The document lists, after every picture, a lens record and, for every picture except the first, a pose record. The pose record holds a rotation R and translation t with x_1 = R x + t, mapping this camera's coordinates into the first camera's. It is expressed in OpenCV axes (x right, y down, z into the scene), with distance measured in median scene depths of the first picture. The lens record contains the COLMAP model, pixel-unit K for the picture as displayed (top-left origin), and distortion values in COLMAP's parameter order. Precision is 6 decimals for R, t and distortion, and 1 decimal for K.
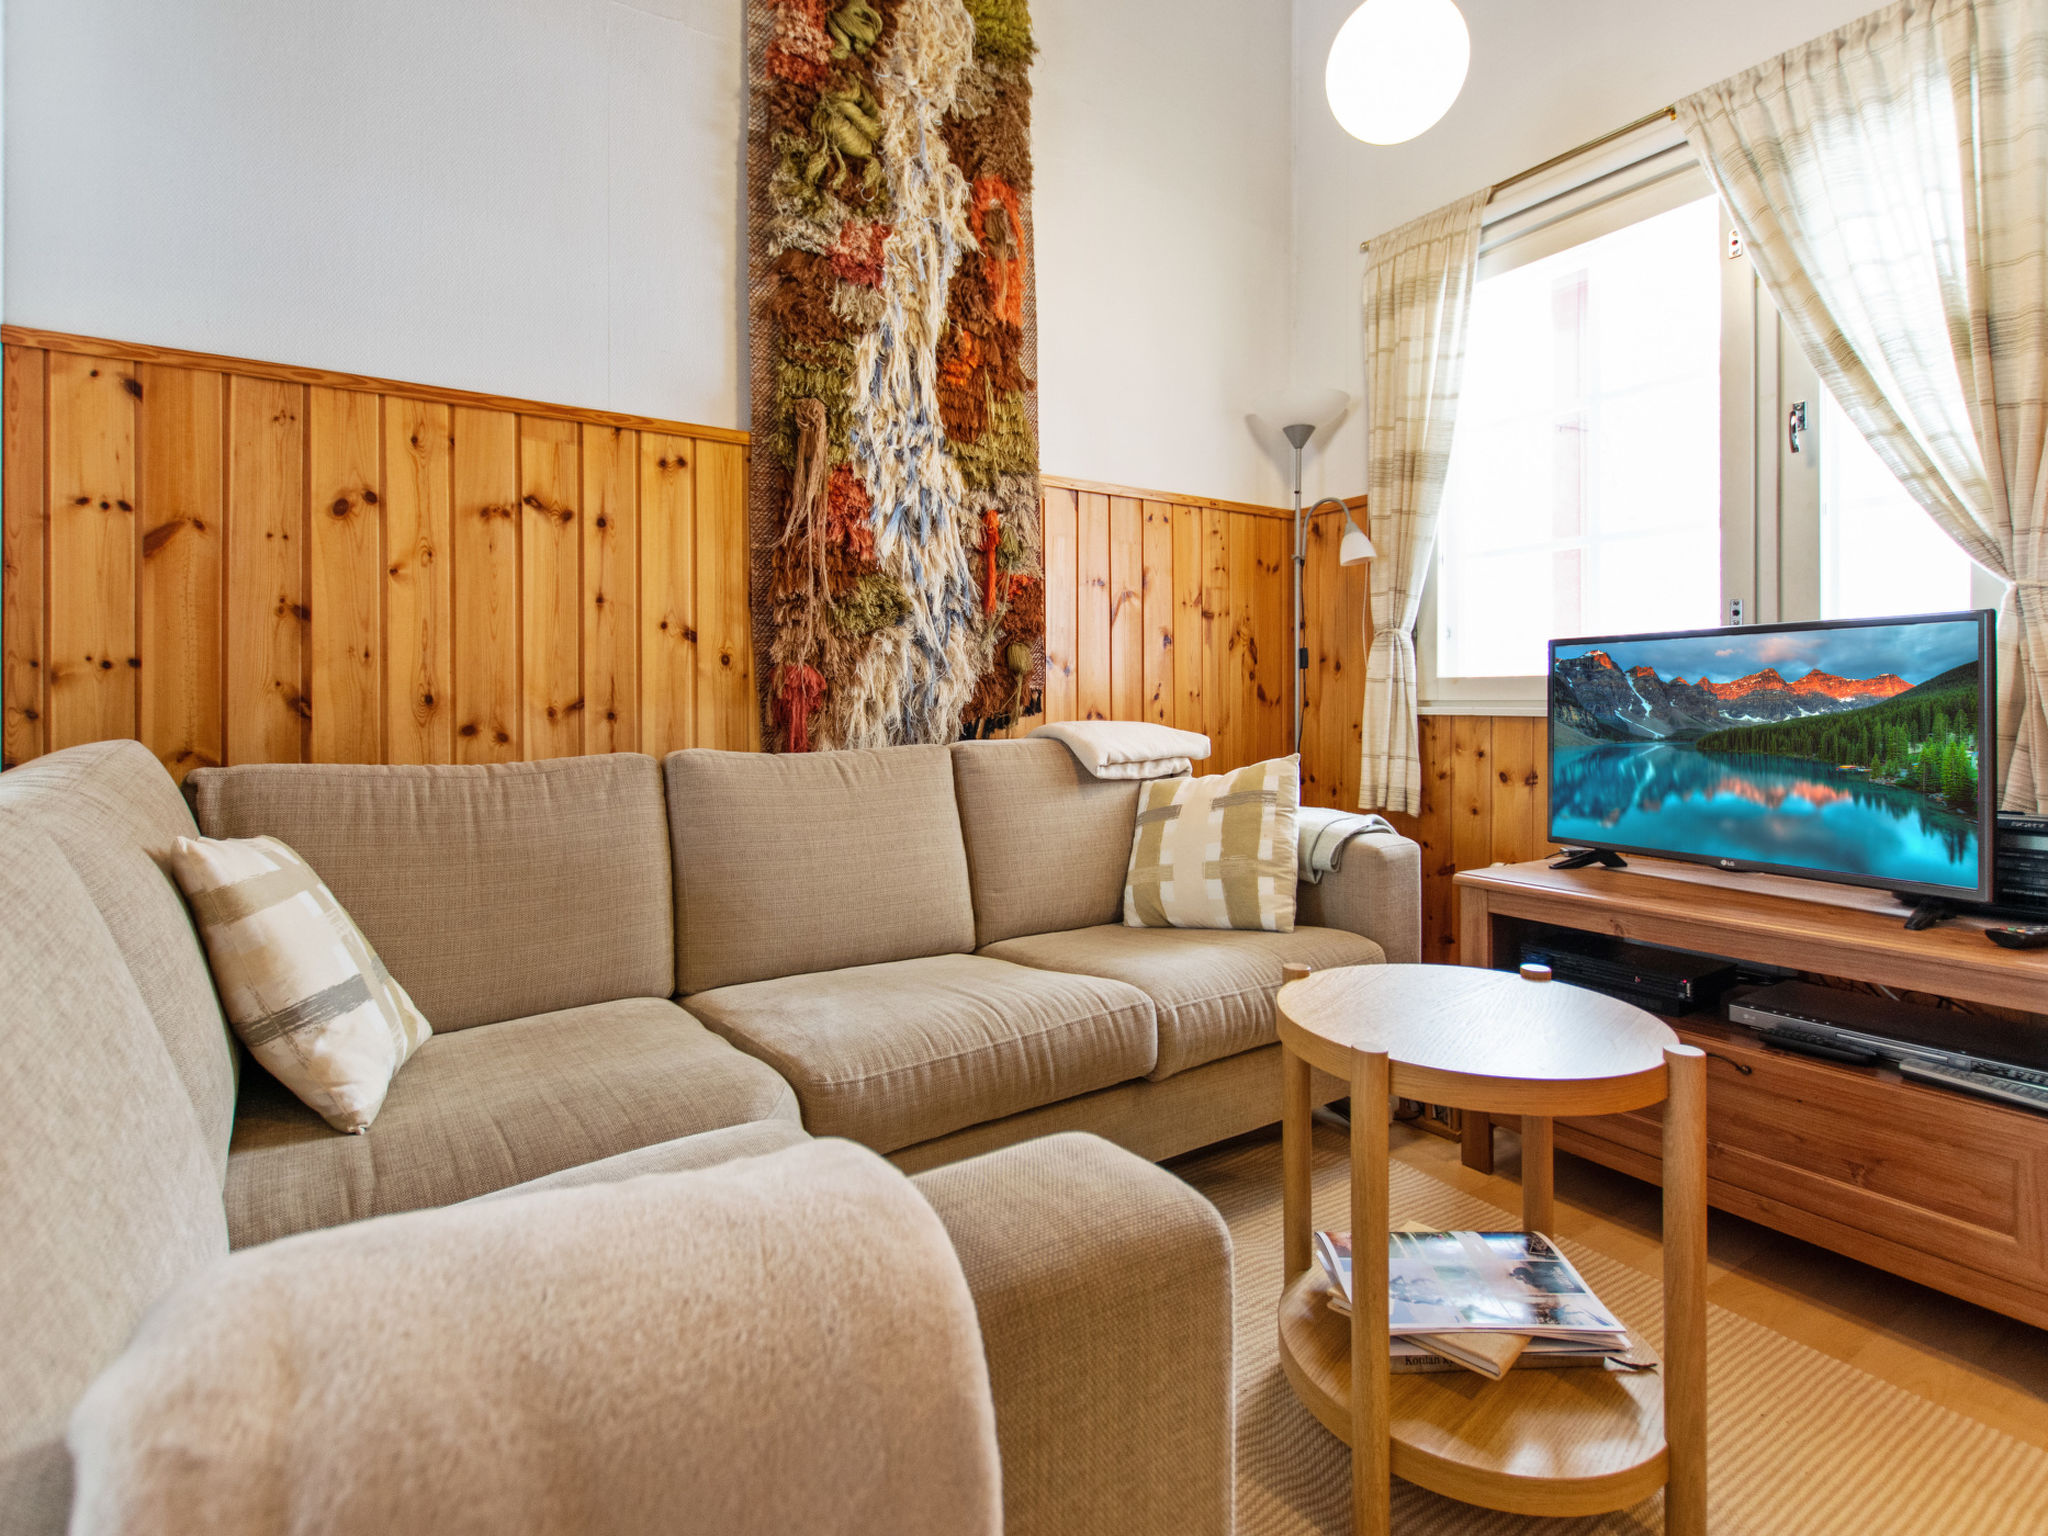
lens RADIAL K [[1018.8, 0, 1014.5], [0, 1018.8, 707.8], [0, 0, 1]] dist [0.010736, -0.004957]
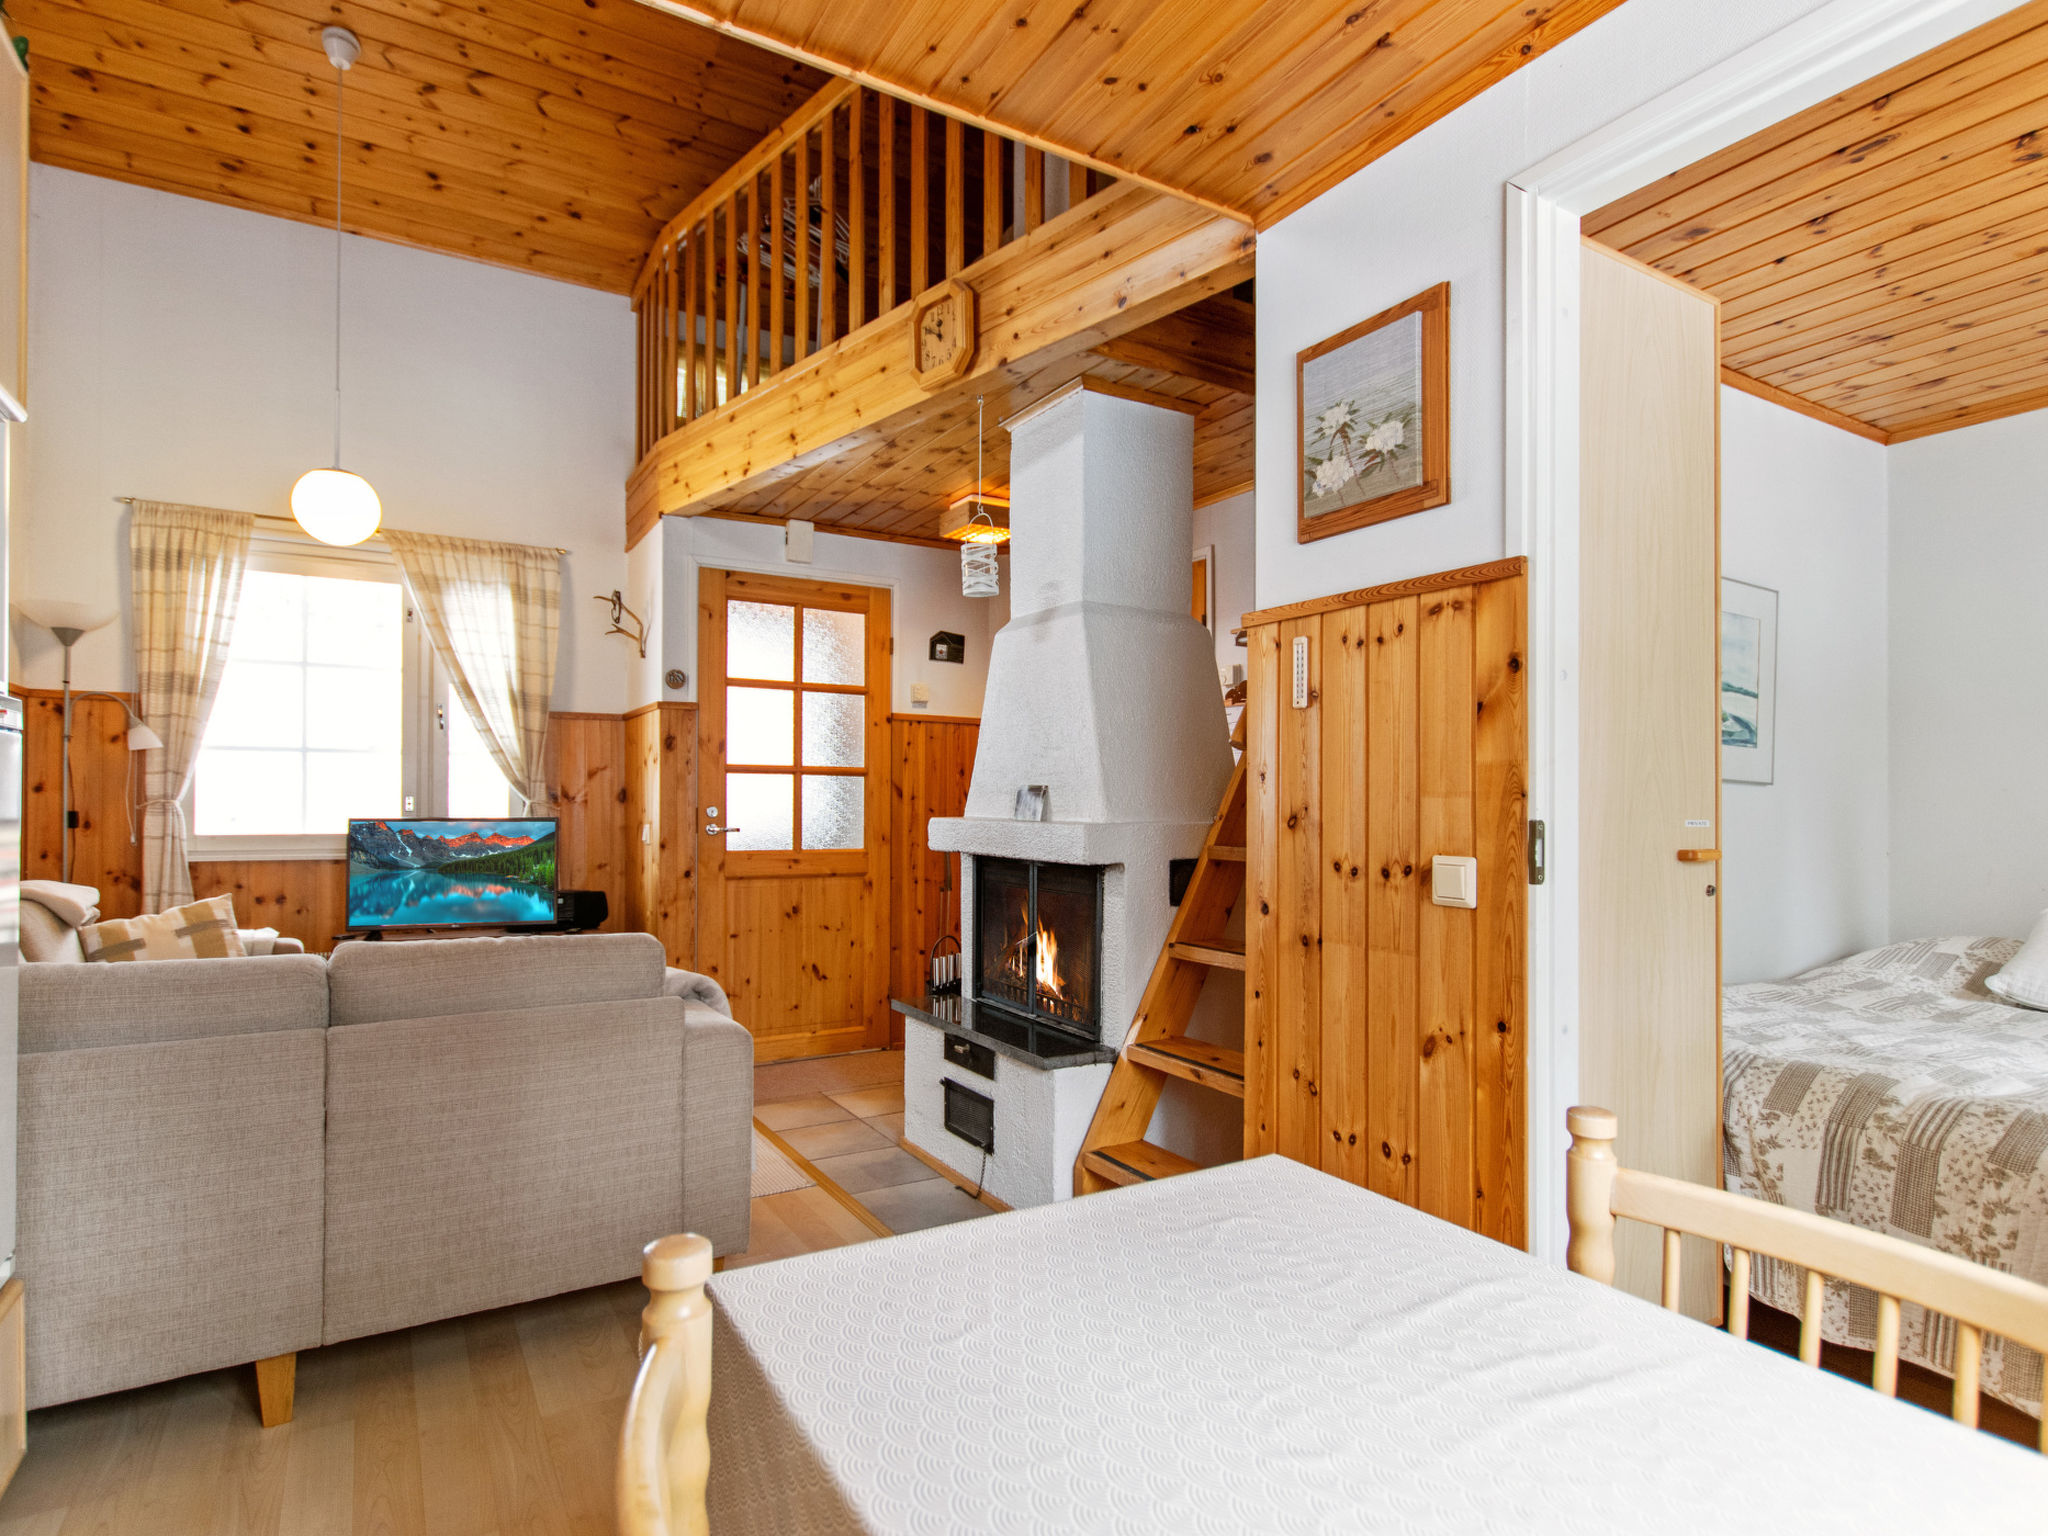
lens RADIAL K [[1074.9, 0, 1023.0], [0, 1074.9, 795.2], [0, 0, 1]] dist [0.006200, -0.003844]
pose [[0.037154, 0.011916, 0.999238, -1.279688], [-0.001752, 0.999928, -0.011859, -0.084336], [-0.999308, -0.001310, 0.037173, -0.244905]]
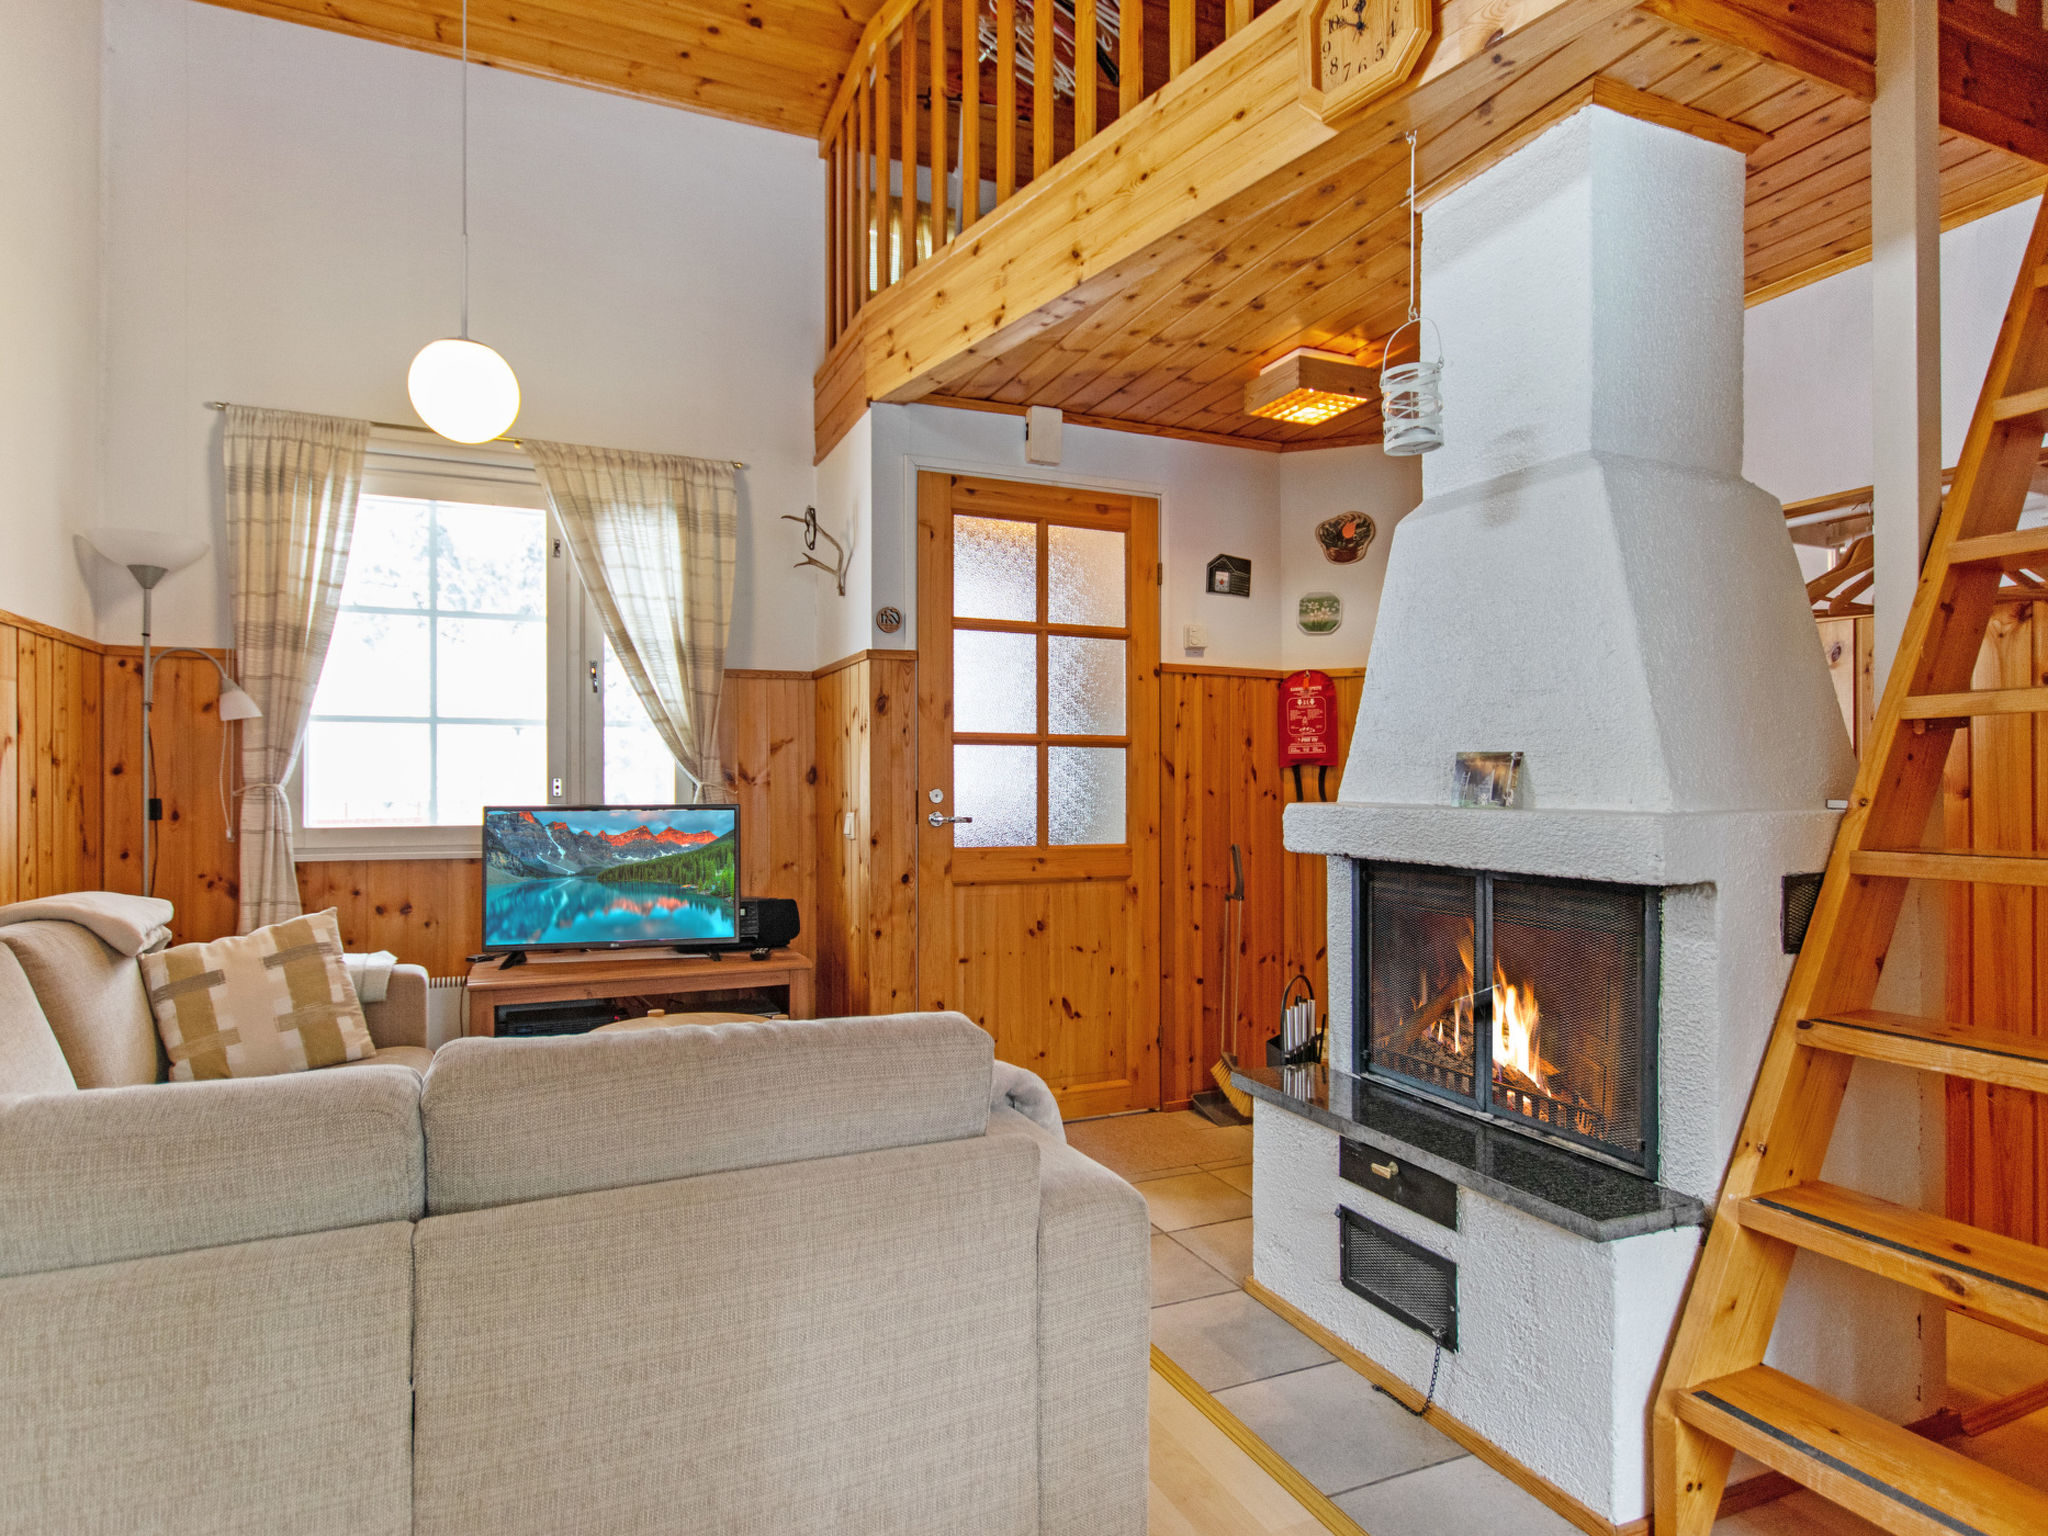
lens RADIAL K [[1143.7, 0, 1032.1], [0, 1143.7, 777.6], [0, 0, 1]] dist [0.003561, -0.000300]
pose [[0.159468, 0.009982, 0.987153, -0.864842], [0.003139, 0.999939, -0.010619, -0.084421], [-0.987198, 0.004792, 0.159427, 0.016501]]
